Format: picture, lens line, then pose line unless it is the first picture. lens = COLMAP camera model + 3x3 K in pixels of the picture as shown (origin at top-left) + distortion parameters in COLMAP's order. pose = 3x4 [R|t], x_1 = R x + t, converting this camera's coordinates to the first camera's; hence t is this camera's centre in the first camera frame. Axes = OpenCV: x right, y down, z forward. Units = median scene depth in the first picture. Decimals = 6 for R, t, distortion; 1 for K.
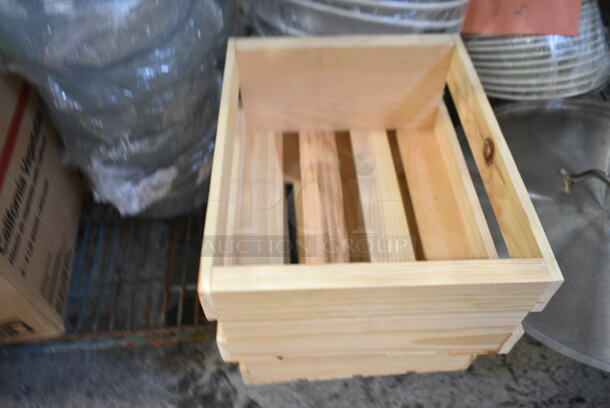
lens RADIAL K [[483.7, 0, 306.4], [0, 483.7, 204.7], [0, 0, 1]] dist [-0.006026, -0.001445]
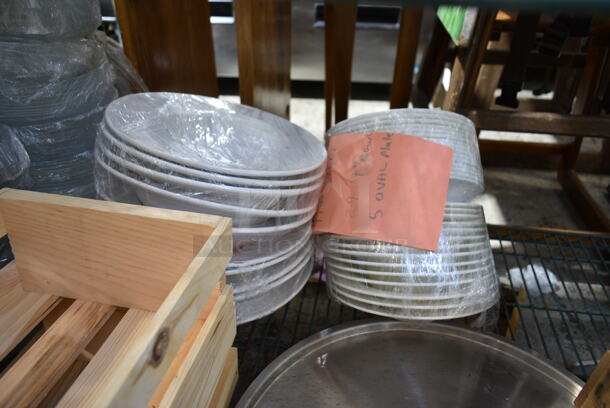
lens RADIAL K [[483.7, 0, 304.9], [0, 483.7, 204.0], [0, 0, 1]] dist [-0.006026, -0.001445]
pose [[0.976945, 0.143029, -0.158497, 0.523717], [-0.194215, 0.903694, -0.381600, -0.053769], [0.088652, 0.403585, 0.910637, 0.163296]]
